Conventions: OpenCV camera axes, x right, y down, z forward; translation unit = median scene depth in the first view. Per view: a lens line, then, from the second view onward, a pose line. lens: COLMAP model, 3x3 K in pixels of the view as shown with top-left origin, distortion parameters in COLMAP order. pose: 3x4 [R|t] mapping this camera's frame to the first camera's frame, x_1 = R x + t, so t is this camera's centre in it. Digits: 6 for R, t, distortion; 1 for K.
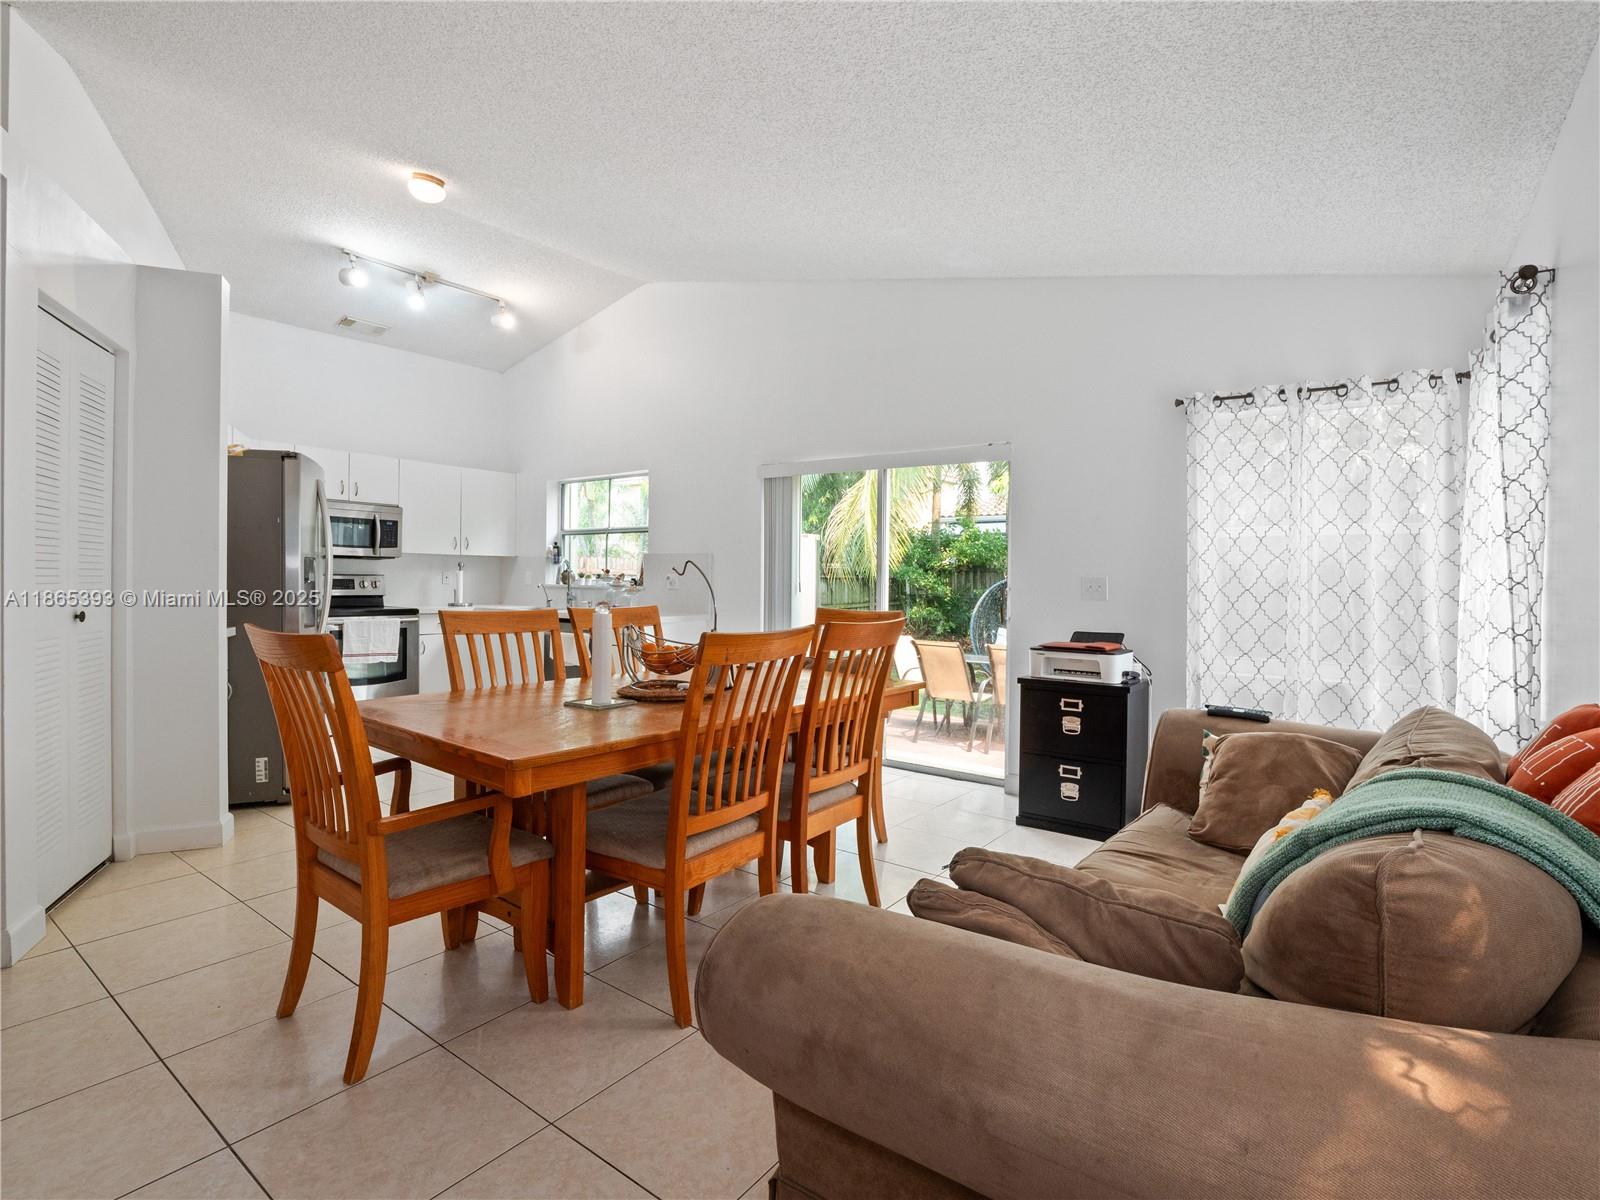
lens RADIAL K [[789.5, 0, 801.0], [0, 789.5, 582.5], [0, 0, 1]] dist [0.004129, -0.019397]
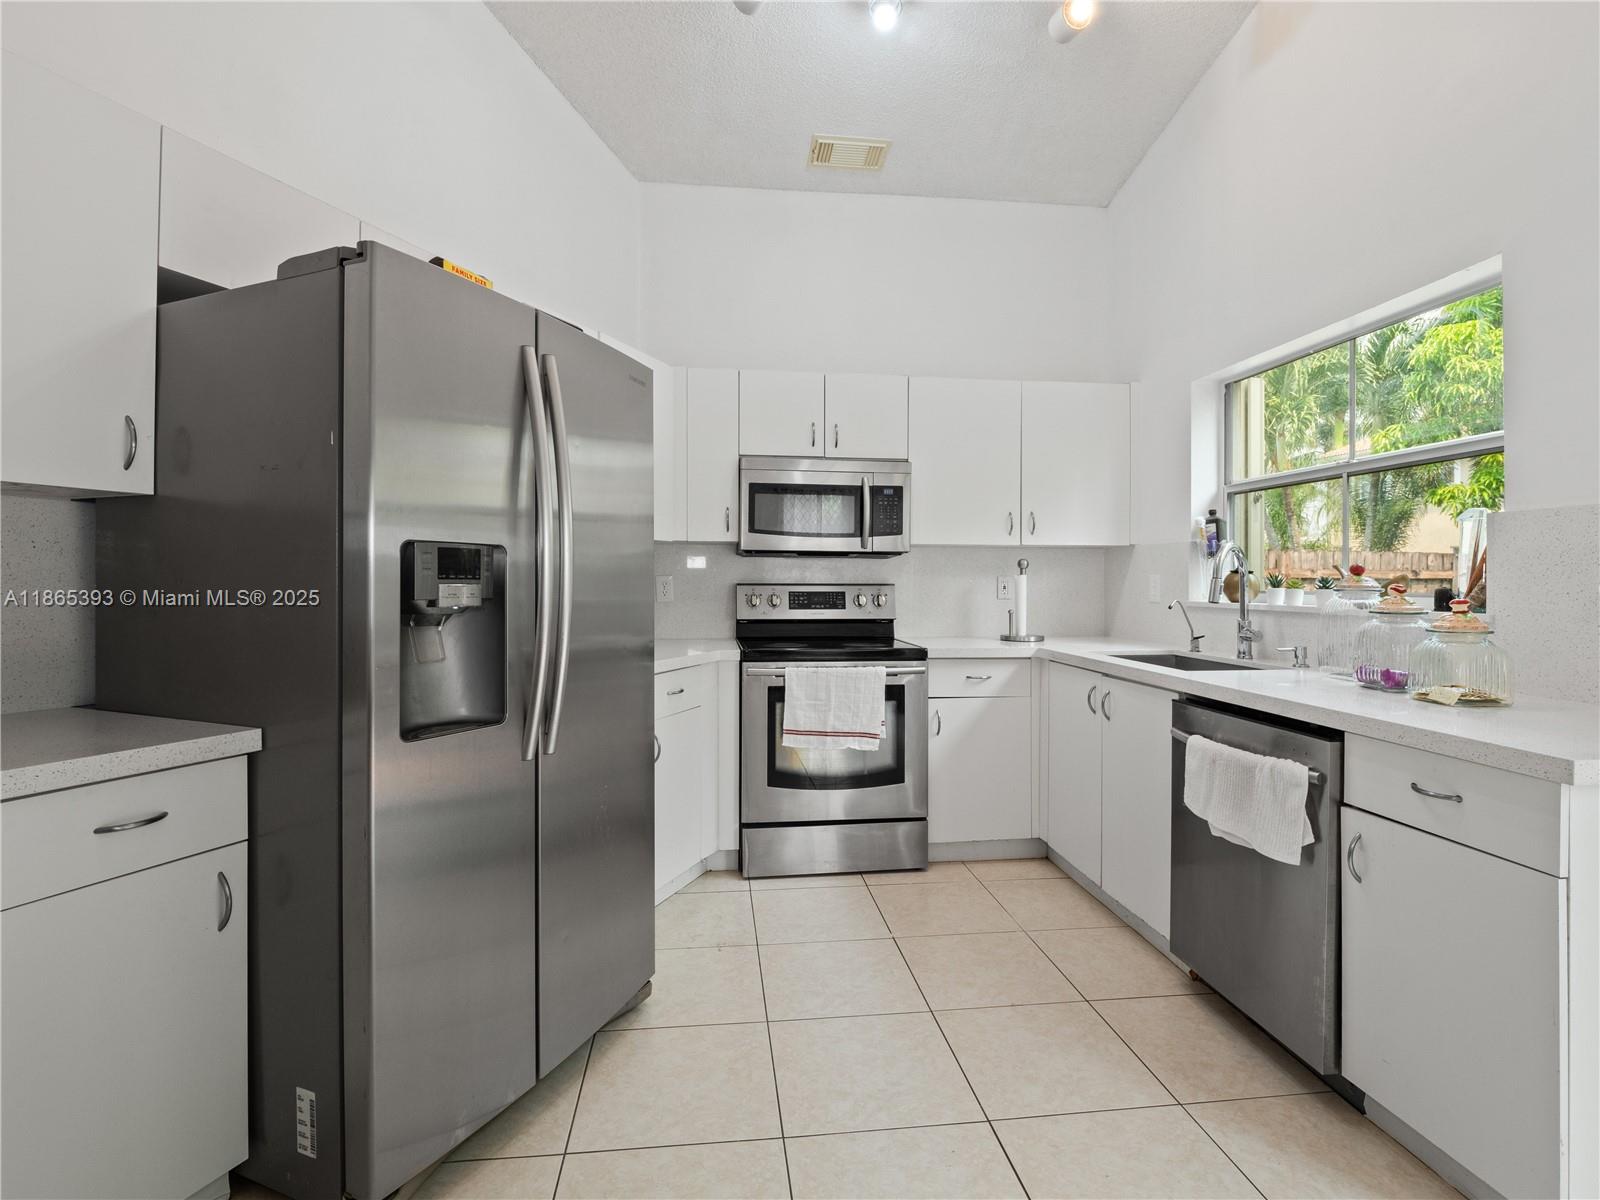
lens RADIAL K [[789.5, 0, 801.0], [0, 789.5, 582.5], [0, 0, 1]] dist [0.004129, -0.019397]
pose [[0.692196, -0.009406, -0.721649, -0.157682], [0.003807, 0.999949, -0.009381, -0.005669], [0.721700, 0.003746, 0.692196, 0.553654]]
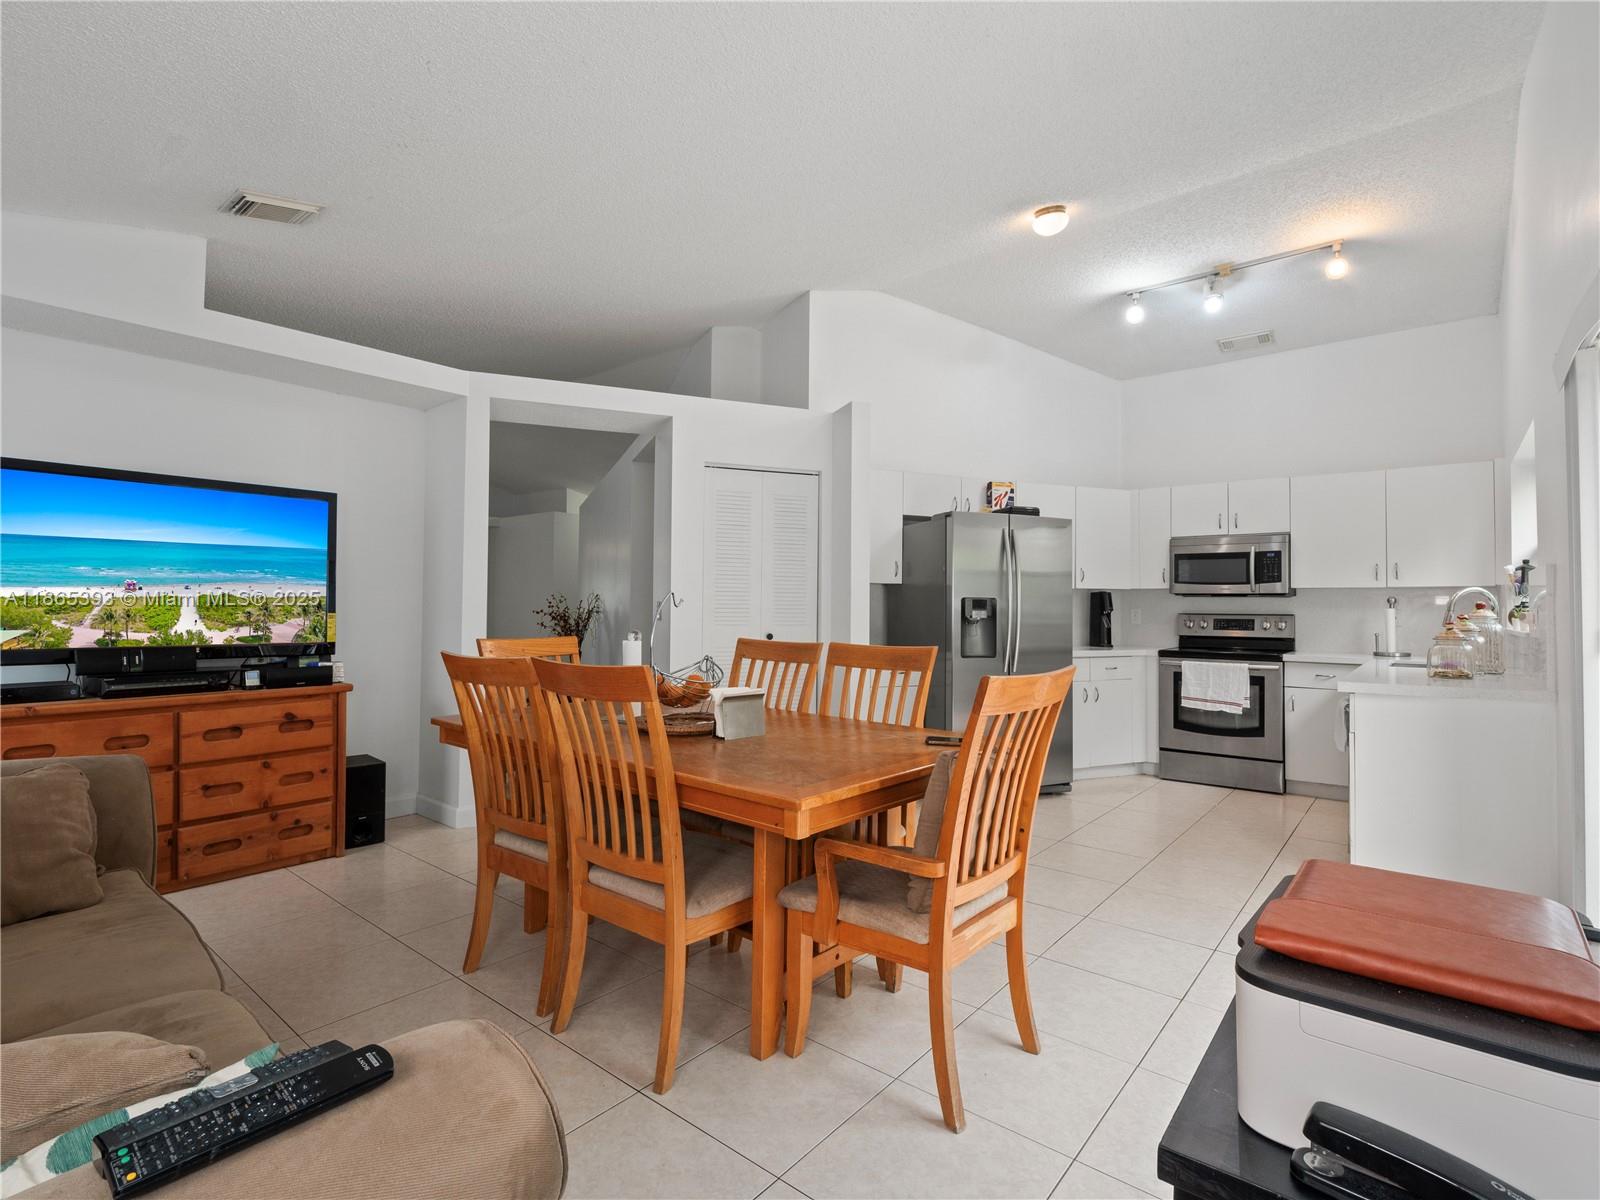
lens RADIAL K [[781.5, 0, 796.7], [0, 781.5, 596.1], [0, 0, 1]] dist [-0.000527, -0.013149]
pose [[-0.046677, -0.030019, -0.998459, 0.347106], [-0.012220, 0.999491, -0.029479, 0.002021], [0.998835, 0.010825, -0.047020, 0.505868]]
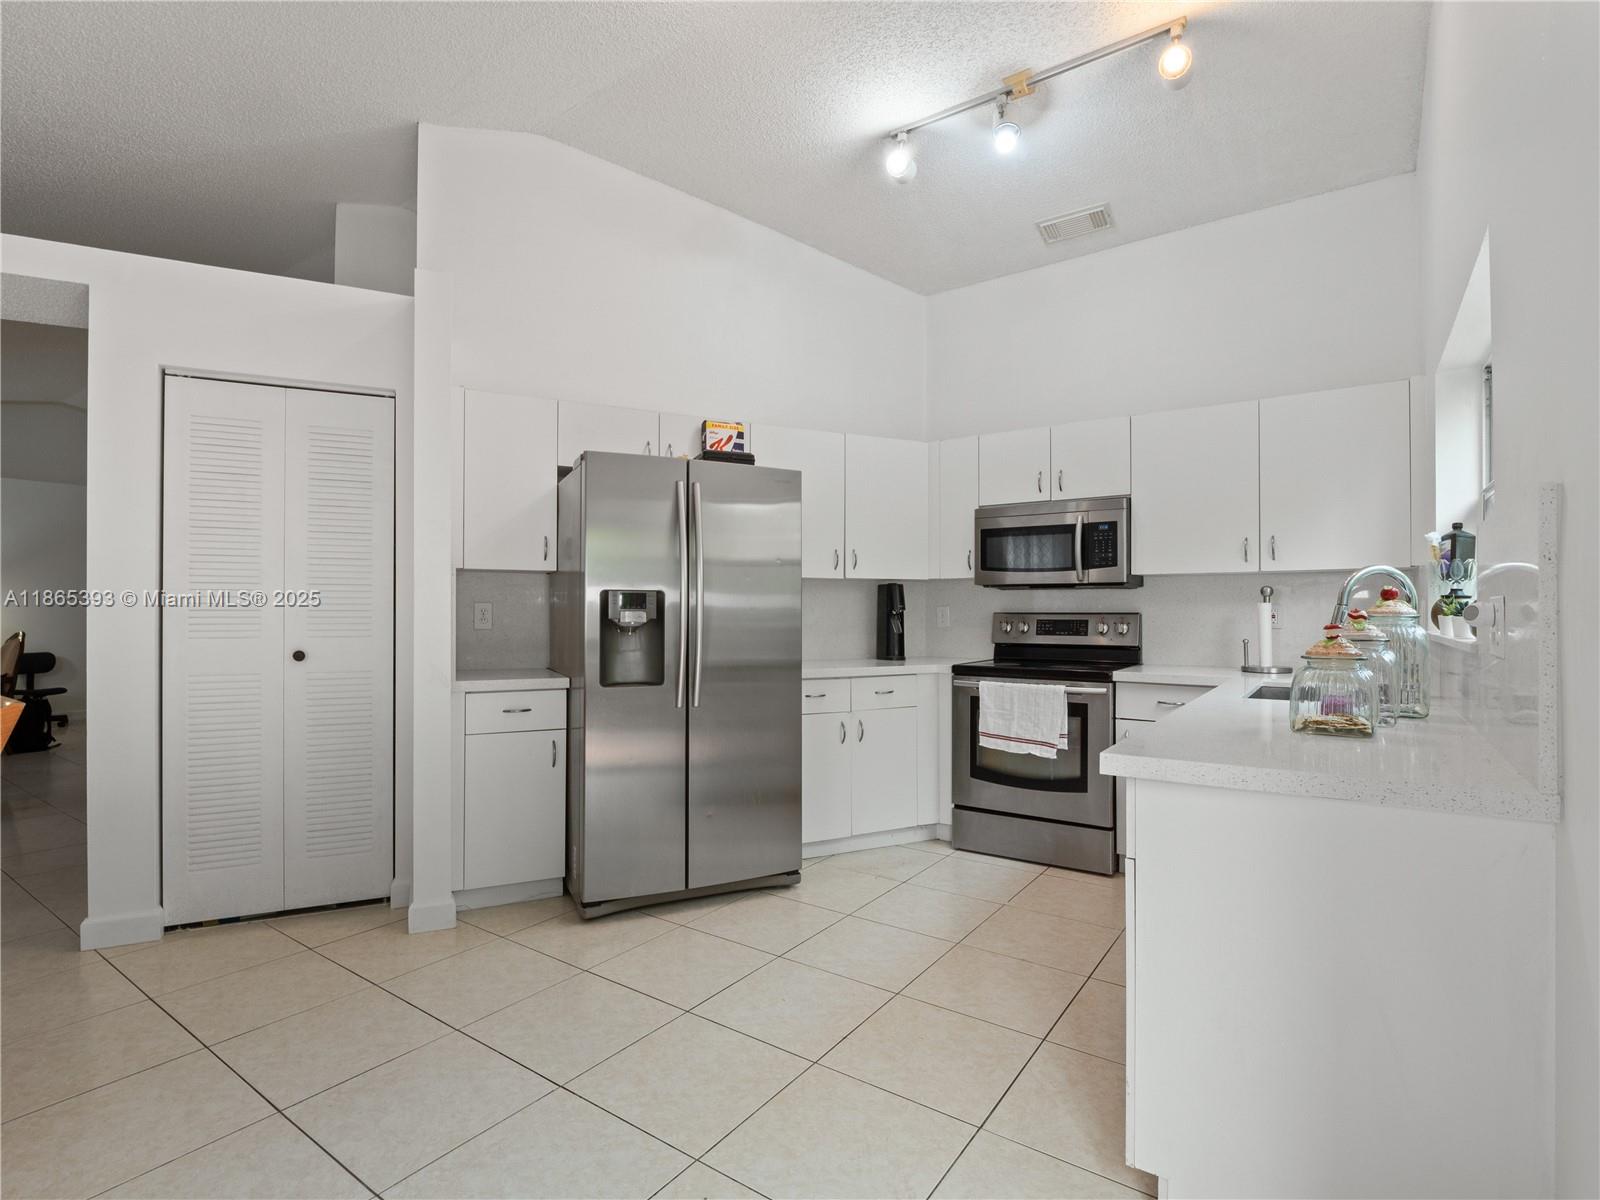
lens RADIAL K [[785.0, 0, 801.0], [0, 785.0, 613.5], [0, 0, 1]] dist [0.004446, -0.019596]
pose [[0.031259, -0.011621, -0.999444, 0.068594], [-0.002807, 0.999927, -0.011714, -0.001374], [0.999507, 0.003172, 0.031224, 0.729467]]
